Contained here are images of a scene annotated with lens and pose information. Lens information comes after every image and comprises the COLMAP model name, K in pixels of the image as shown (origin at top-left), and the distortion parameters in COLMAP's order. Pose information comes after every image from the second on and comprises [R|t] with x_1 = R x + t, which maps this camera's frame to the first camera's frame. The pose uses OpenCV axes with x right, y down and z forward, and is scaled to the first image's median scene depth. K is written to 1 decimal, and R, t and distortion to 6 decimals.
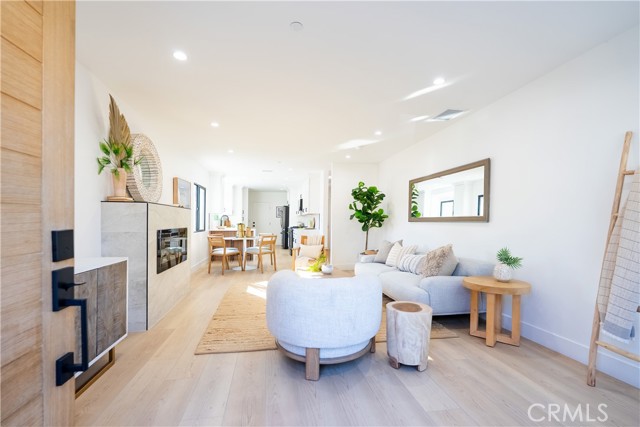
lens RADIAL K [[290.5, 0, 320.8], [0, 290.5, 223.5], [0, 0, 1]] dist [0.000174, -0.000008]
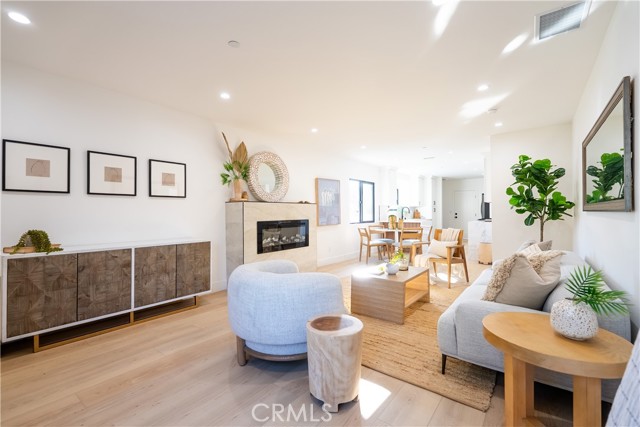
lens RADIAL K [[284.4, 0, 318.0], [0, 284.4, 211.2], [0, 0, 1]] dist [-0.000653, -0.000218]
pose [[0.665661, -0.016436, -0.746073, 0.320875], [0.007176, 0.999852, -0.015624, -0.000930], [0.746220, 0.005046, 0.665680, 0.174129]]
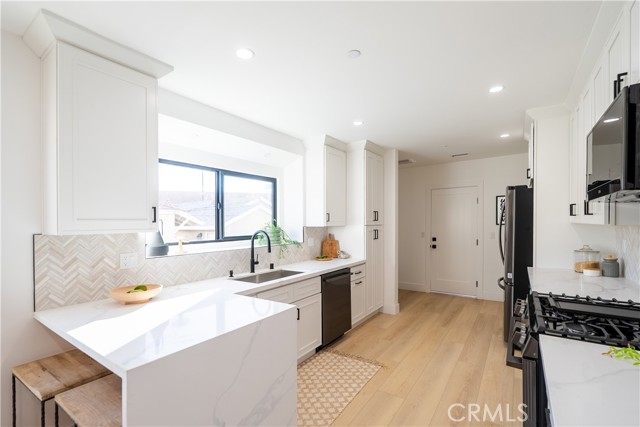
lens RADIAL K [[287.1, 0, 319.7], [0, 287.1, 222.2], [0, 0, 1]] dist [-0.000588, -0.000099]
pose [[0.703628, -0.015624, -0.710396, -0.114430], [0.011956, 0.999877, -0.010149, -0.053967], [0.710467, -0.001352, 0.703729, 1.289325]]
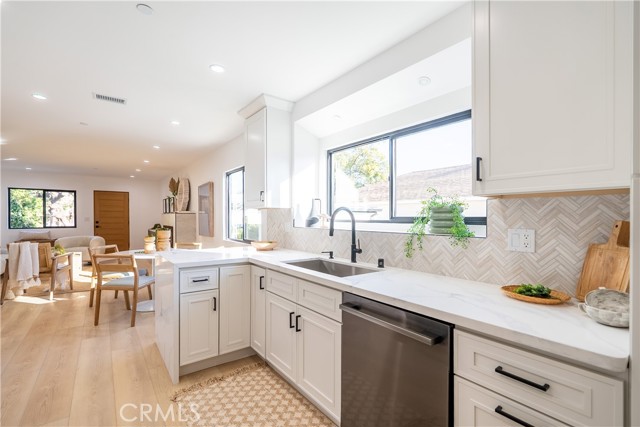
lens RADIAL K [[287.1, 0, 319.7], [0, 287.1, 222.2], [0, 0, 1]] dist [-0.000588, -0.000099]
pose [[-0.893141, -0.000537, -0.449777, -0.328054], [-0.010218, 0.999765, 0.019097, -0.034091], [0.449661, 0.021652, -0.892937, 1.840657]]
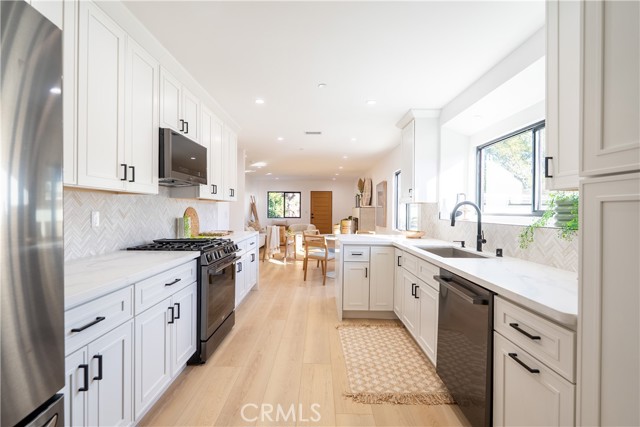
lens RADIAL K [[284.4, 0, 318.0], [0, 284.4, 211.2], [0, 0, 1]] dist [-0.000653, -0.000218]
pose [[-0.982528, -0.009727, 0.185862, -0.380700], [-0.008124, 0.999923, 0.009385, -0.034607], [-0.185939, 0.007711, -0.982531, 1.965321]]
